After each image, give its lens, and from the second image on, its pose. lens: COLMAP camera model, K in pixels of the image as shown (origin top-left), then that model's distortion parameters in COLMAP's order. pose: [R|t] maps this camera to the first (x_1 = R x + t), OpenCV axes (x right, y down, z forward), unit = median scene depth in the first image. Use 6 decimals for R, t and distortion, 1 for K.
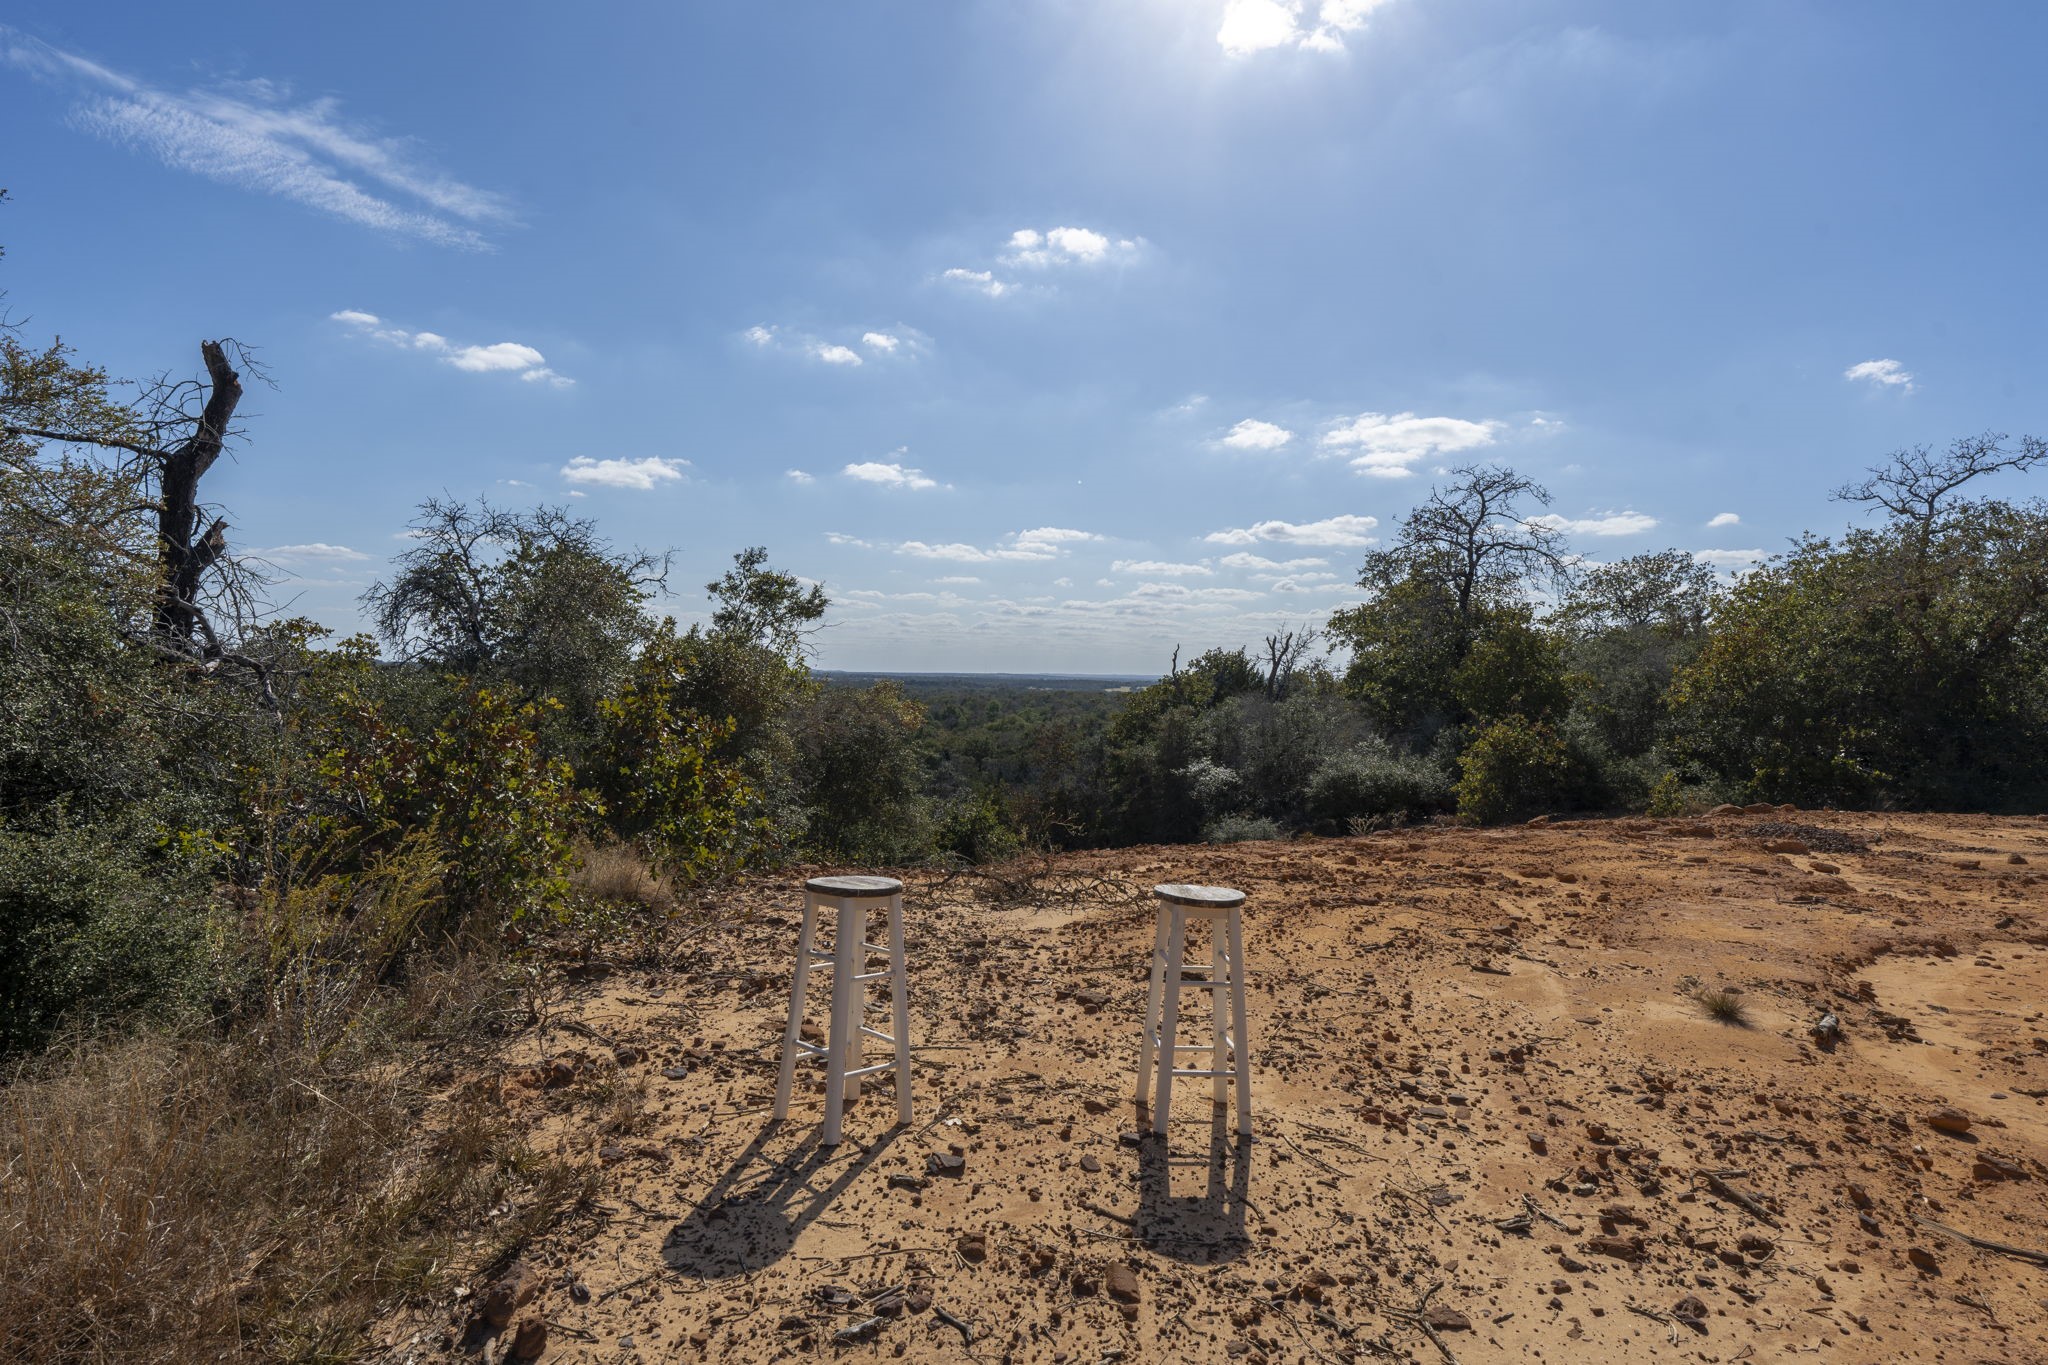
lens RADIAL K [[1012.4, 0, 1025.0], [0, 1012.4, 678.1], [0, 0, 1]] dist [0.001725, 0.000082]
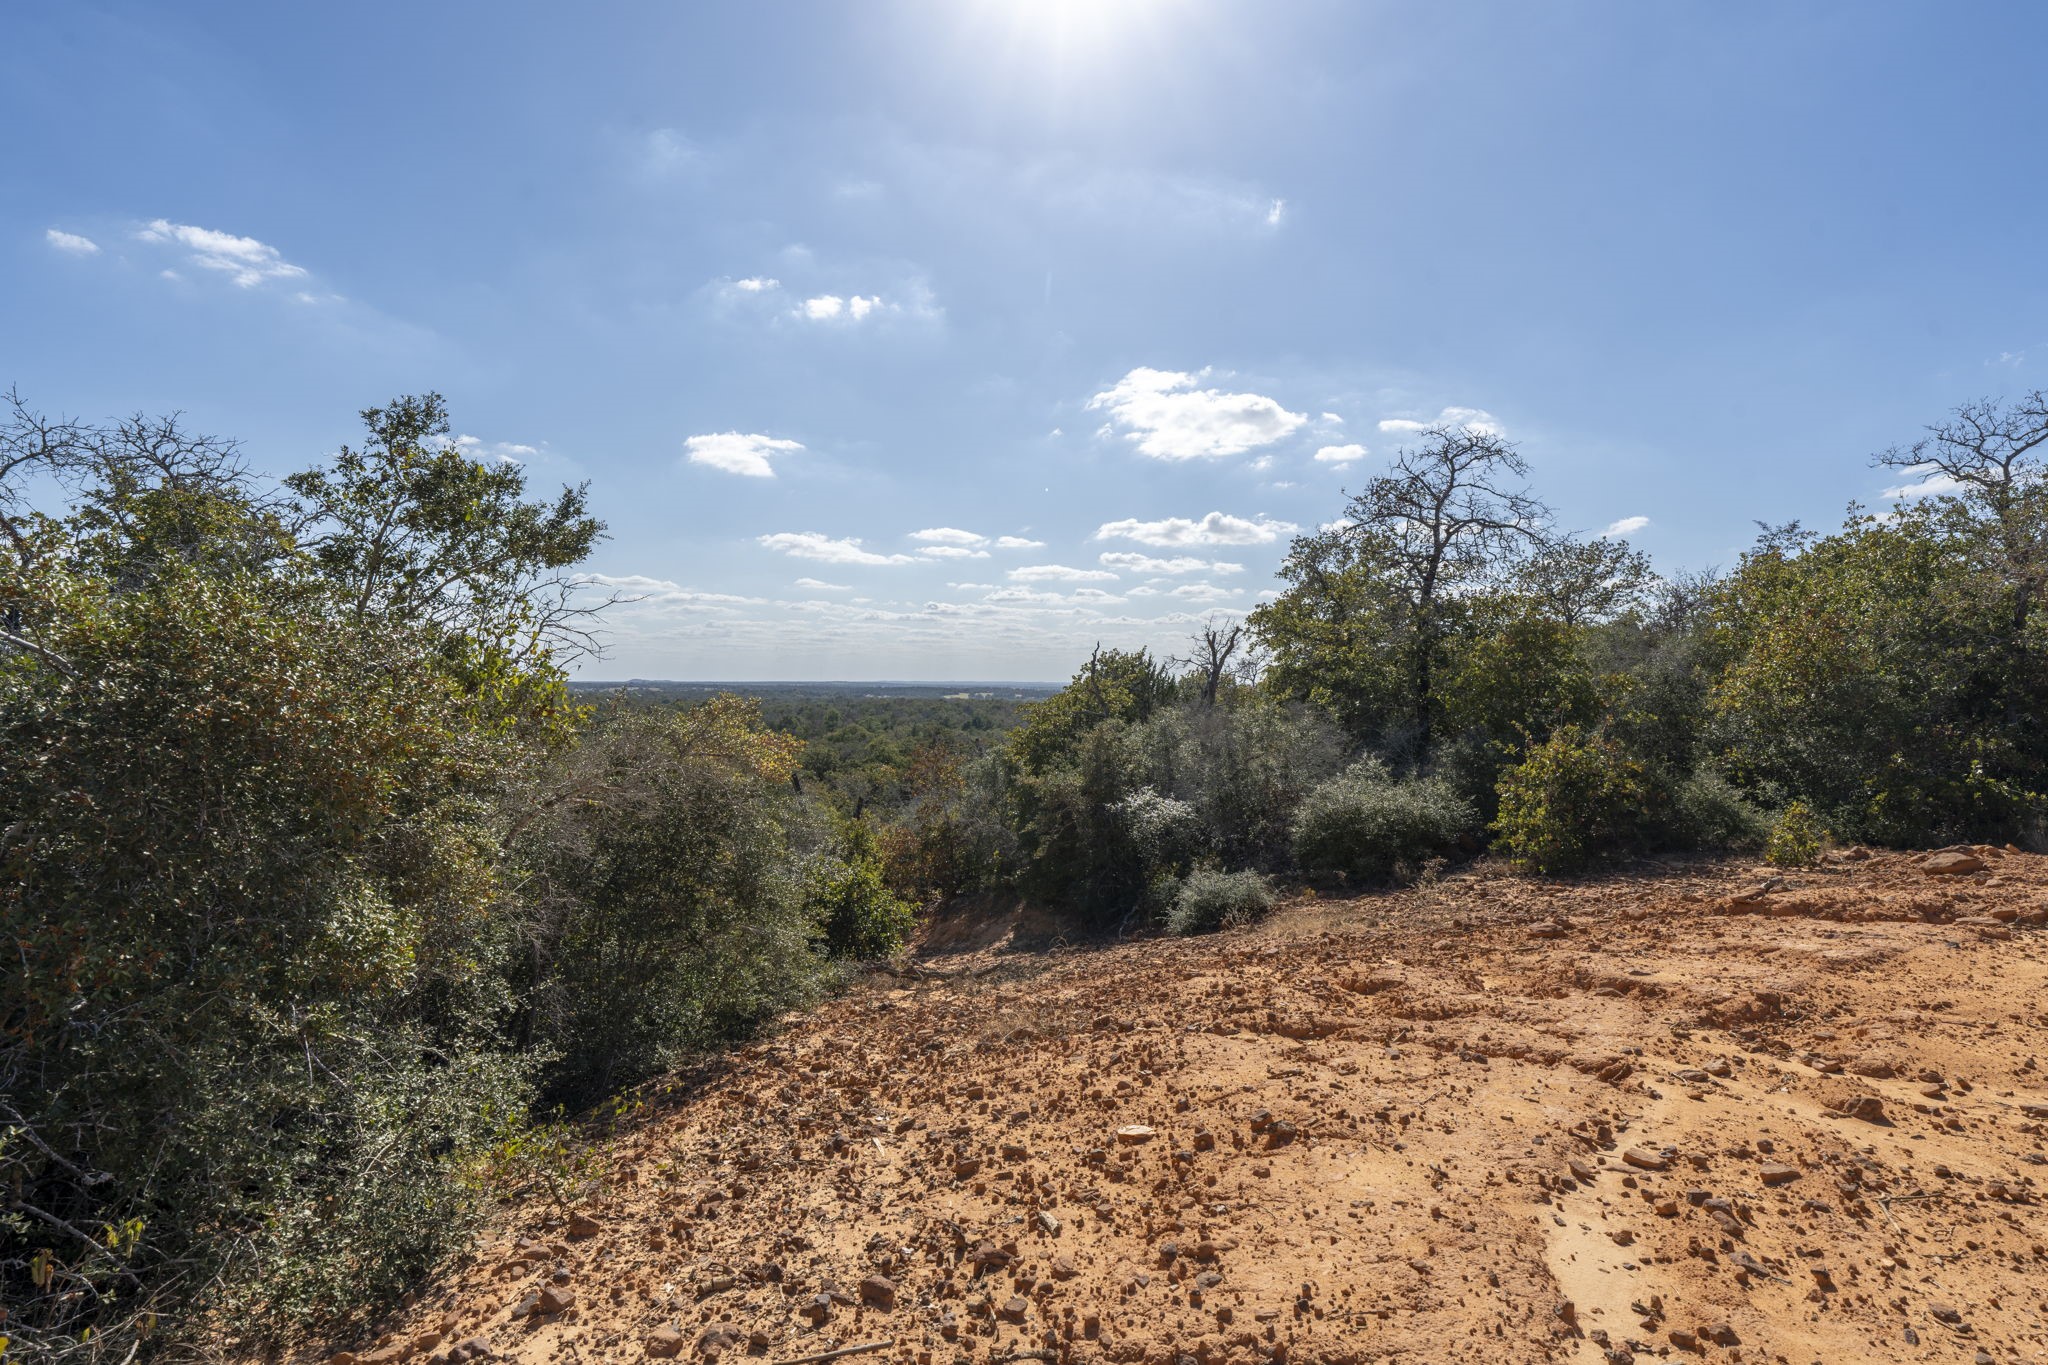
lens RADIAL K [[1012.4, 0, 1020.9], [0, 1012.4, 689.5], [0, 0, 1]] dist [0.001725, 0.000082]
pose [[0.987830, -0.012360, 0.155043, -0.041697], [0.011653, 0.999917, 0.005468, -0.001638], [-0.155098, -0.003595, 0.987893, 0.275364]]
